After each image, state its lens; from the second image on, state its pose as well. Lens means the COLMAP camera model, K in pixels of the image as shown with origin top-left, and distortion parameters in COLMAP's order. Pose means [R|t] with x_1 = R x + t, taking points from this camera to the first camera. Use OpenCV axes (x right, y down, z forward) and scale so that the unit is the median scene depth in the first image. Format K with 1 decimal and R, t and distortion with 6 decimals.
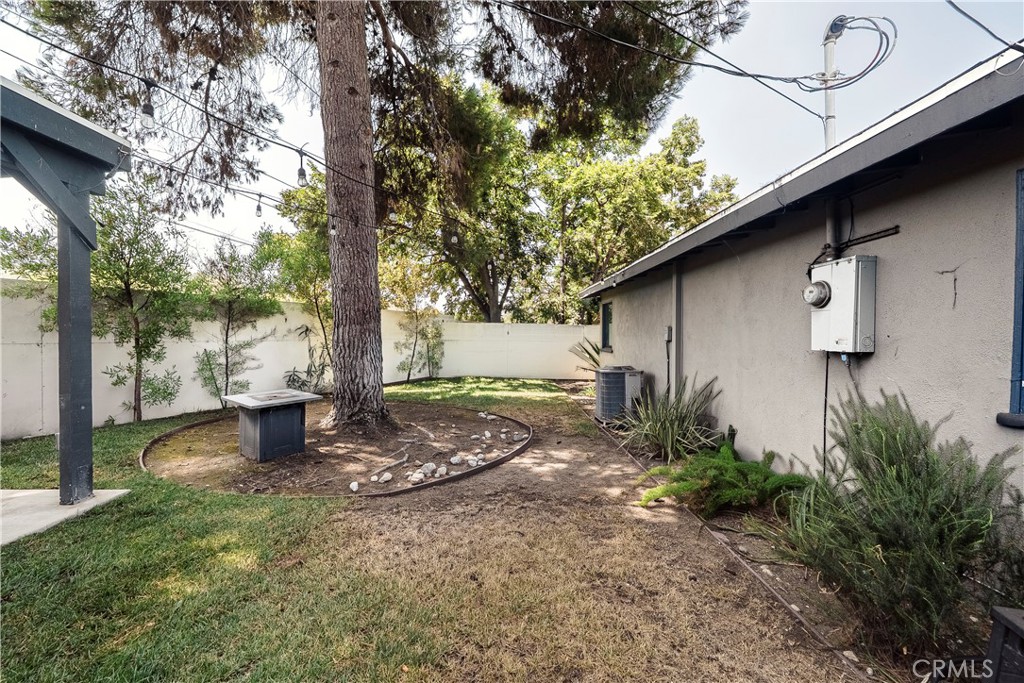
lens RADIAL K [[391.6, 0, 512.0], [0, 391.6, 341.5], [0, 0, 1]] dist [-0.001784, -0.000024]
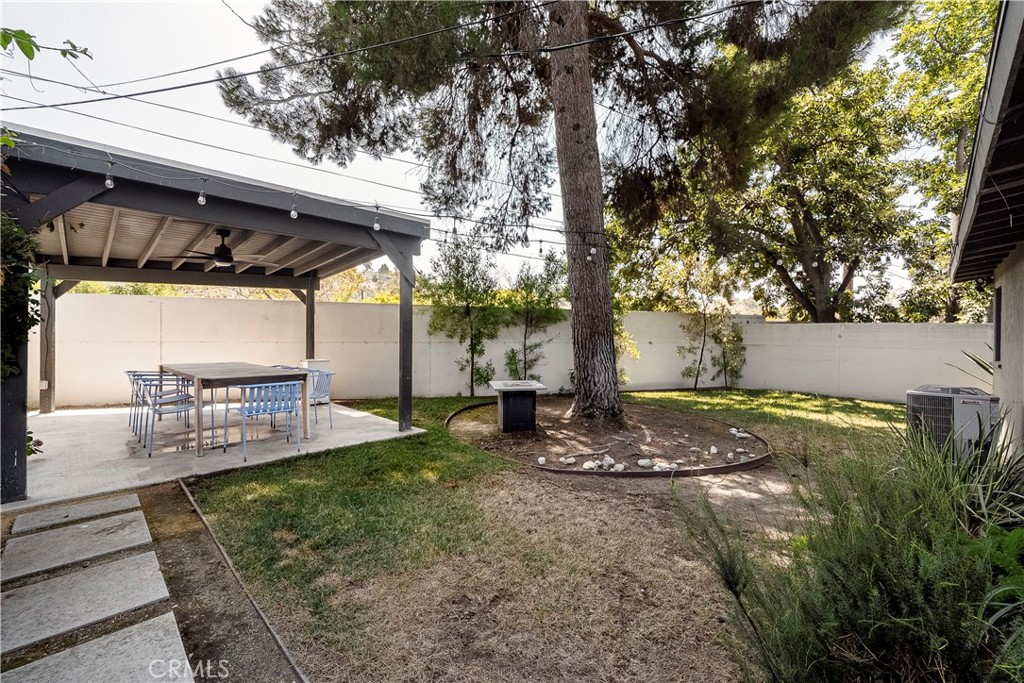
lens RADIAL K [[416.7, 0, 512.0], [0, 416.7, 341.5], [0, 0, 1]] dist [0.000992, -0.000030]
pose [[0.701542, 0.009024, -0.712571, 0.283252], [-0.016512, 0.999857, -0.003594, 0.001802], [0.712437, 0.014287, 0.701591, 0.007686]]
